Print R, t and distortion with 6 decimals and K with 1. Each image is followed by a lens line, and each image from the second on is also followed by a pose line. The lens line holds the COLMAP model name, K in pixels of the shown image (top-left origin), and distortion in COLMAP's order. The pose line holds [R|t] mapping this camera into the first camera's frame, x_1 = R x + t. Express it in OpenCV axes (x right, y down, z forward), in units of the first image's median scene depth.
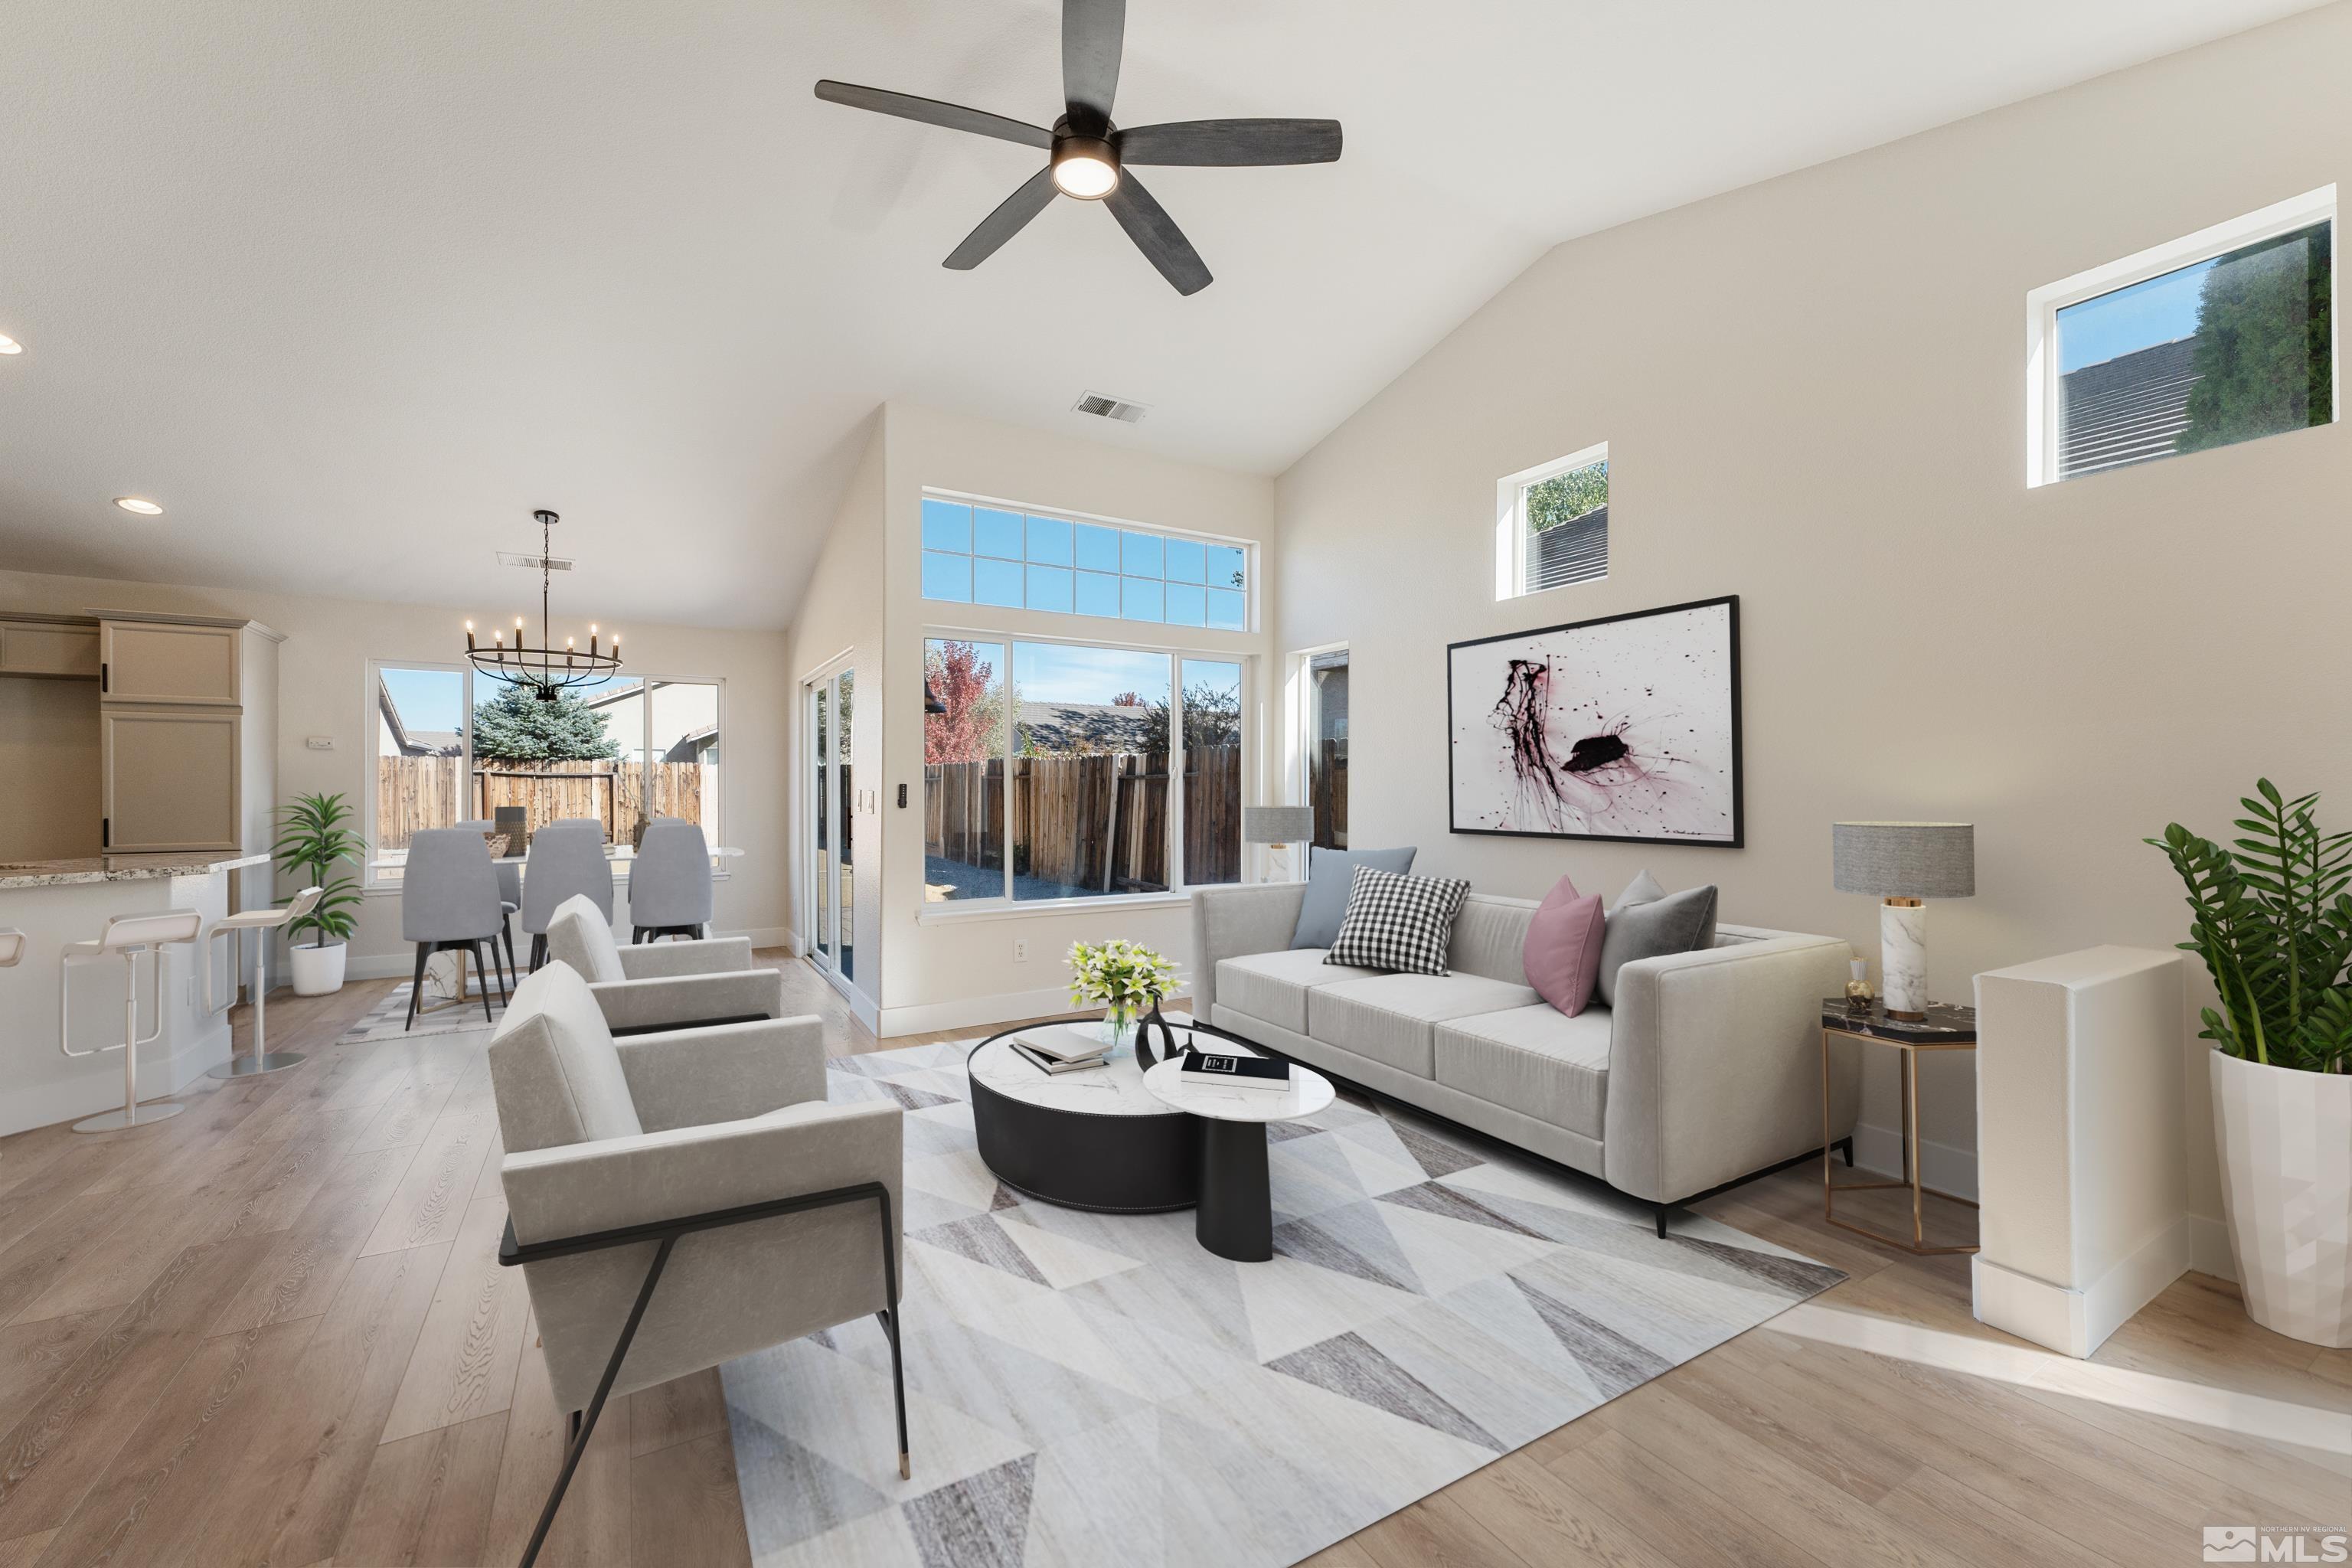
lens RADIAL K [[937.3, 0, 1177.5], [0, 937.3, 794.2], [0, 0, 1]] dist [0.000582, -0.000194]
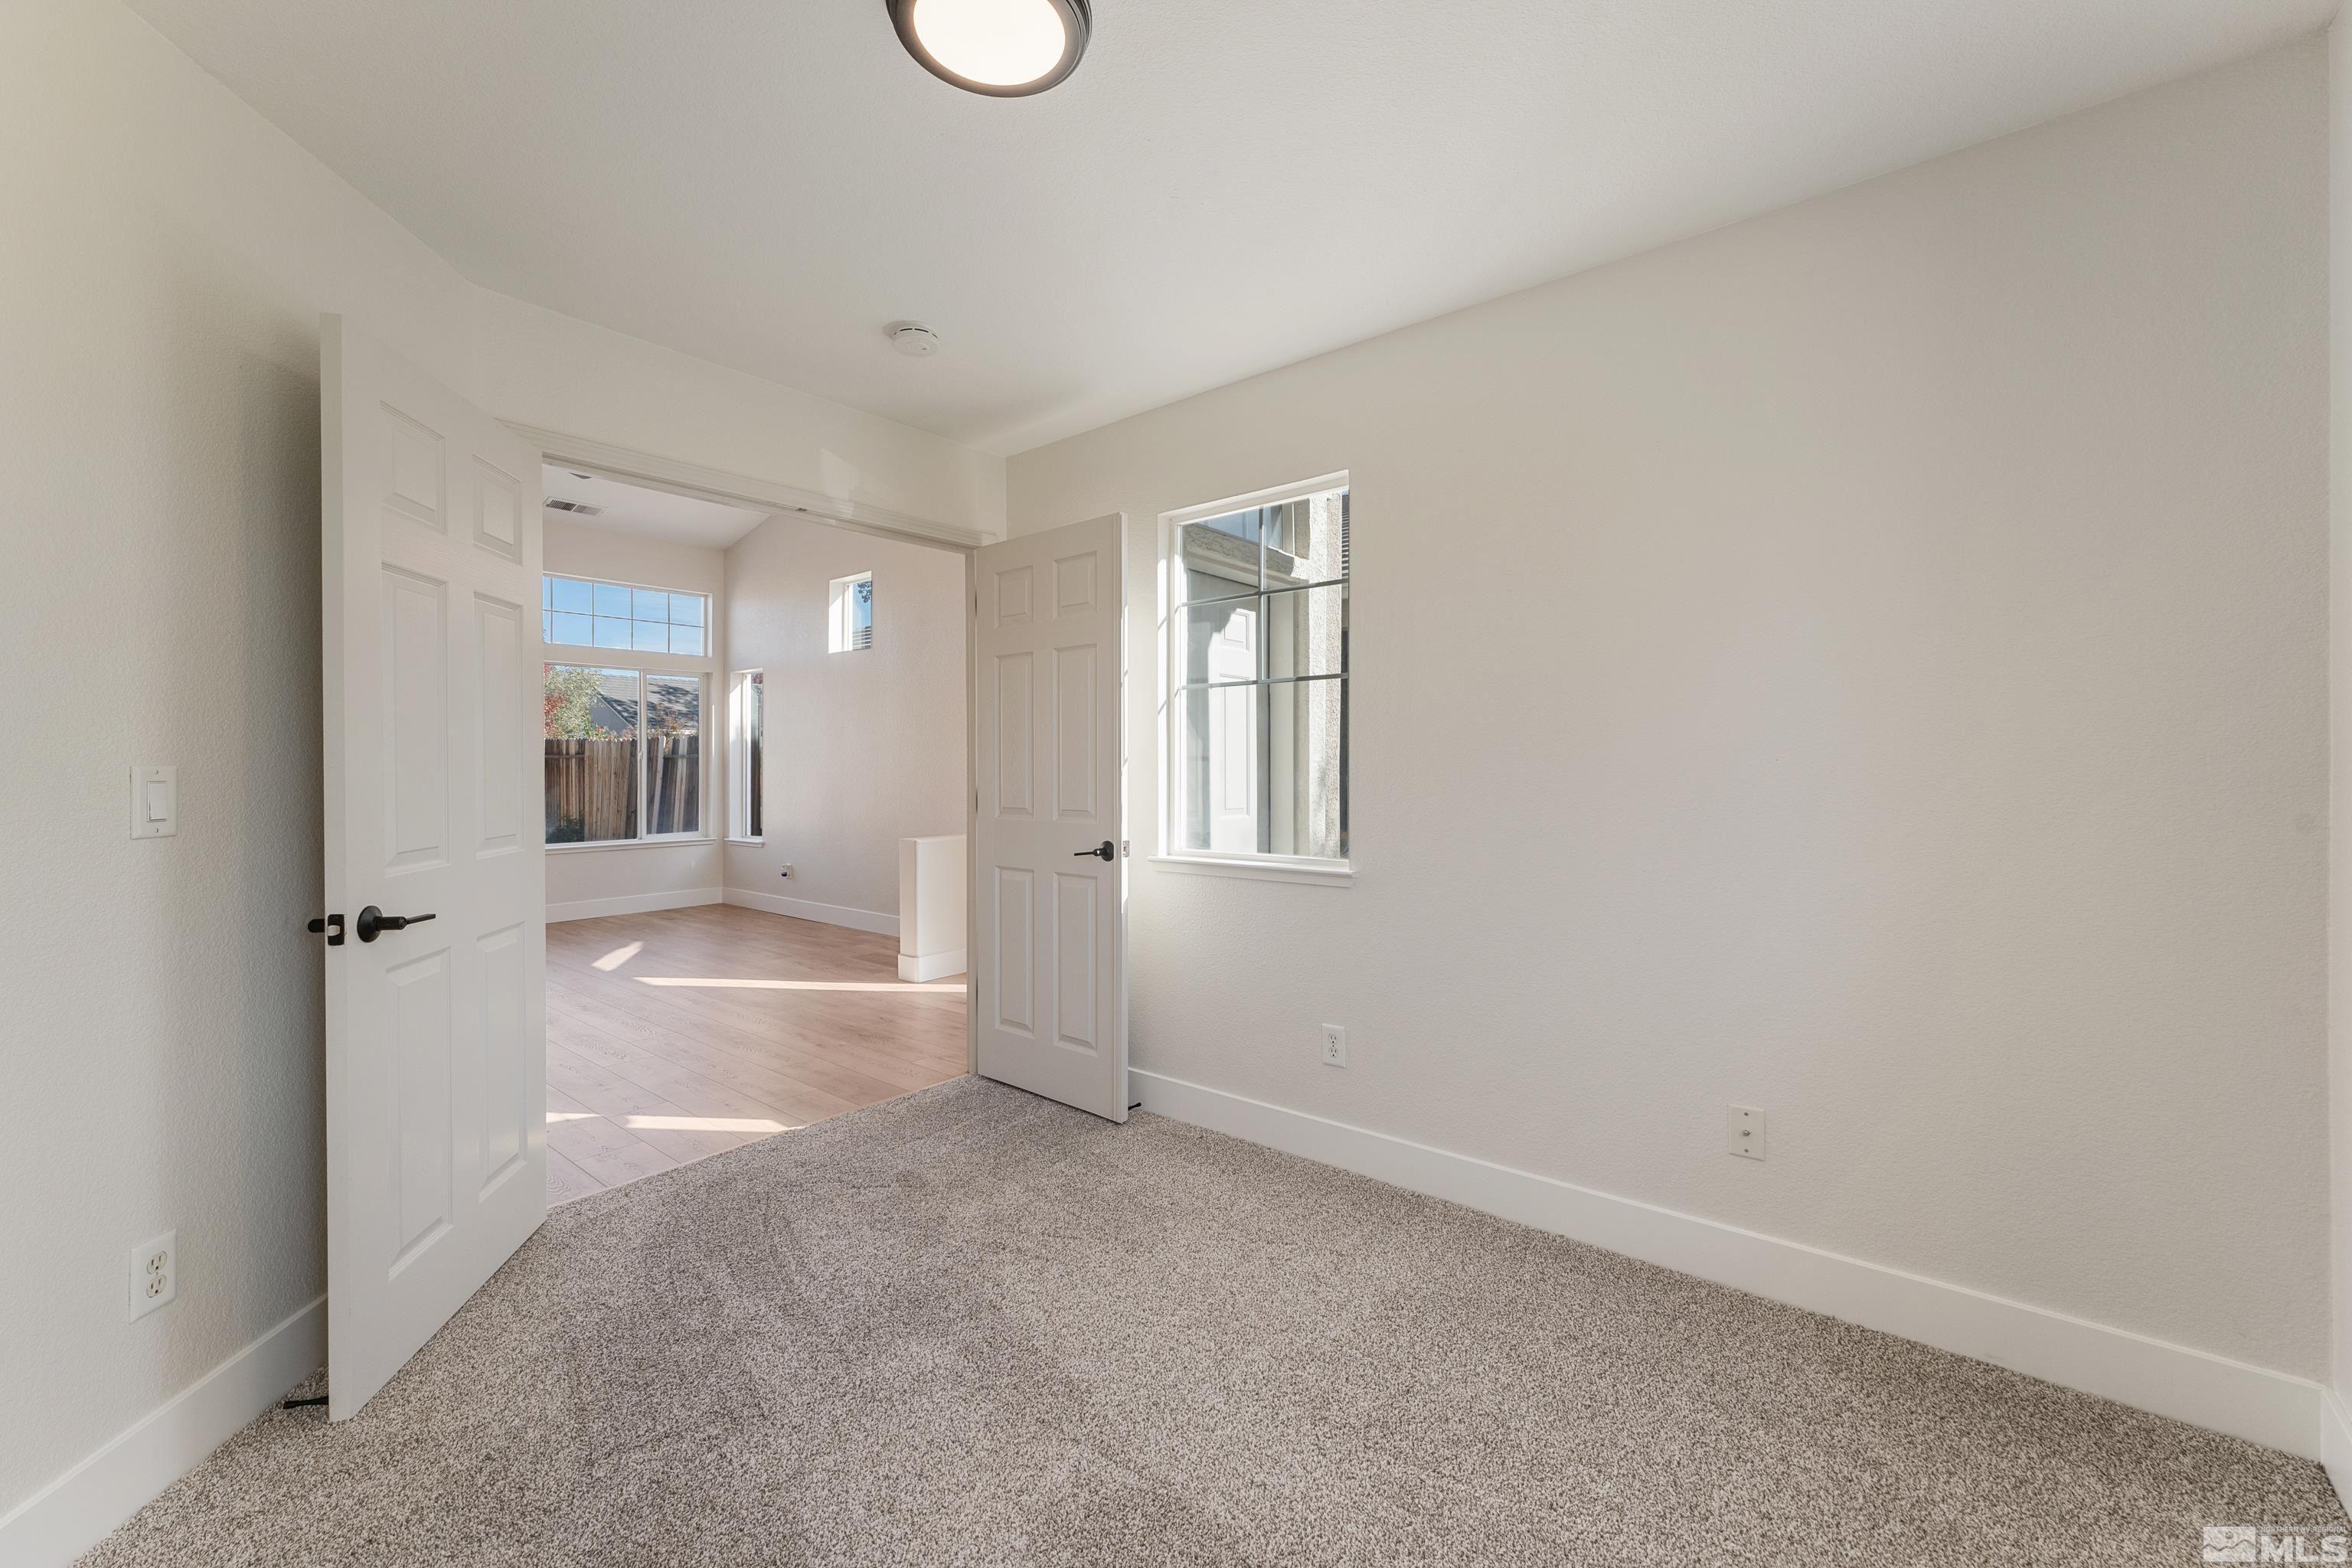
lens RADIAL K [[952.0, 0, 1185.7], [0, 952.0, 769.7], [0, 0, 1]] dist [-0.002489, -0.000339]
pose [[0.940391, -0.007286, 0.340018, 0.283665], [0.007415, 0.999972, 0.000920, 0.003881], [-0.340015, 0.001656, 0.940419, -0.637375]]
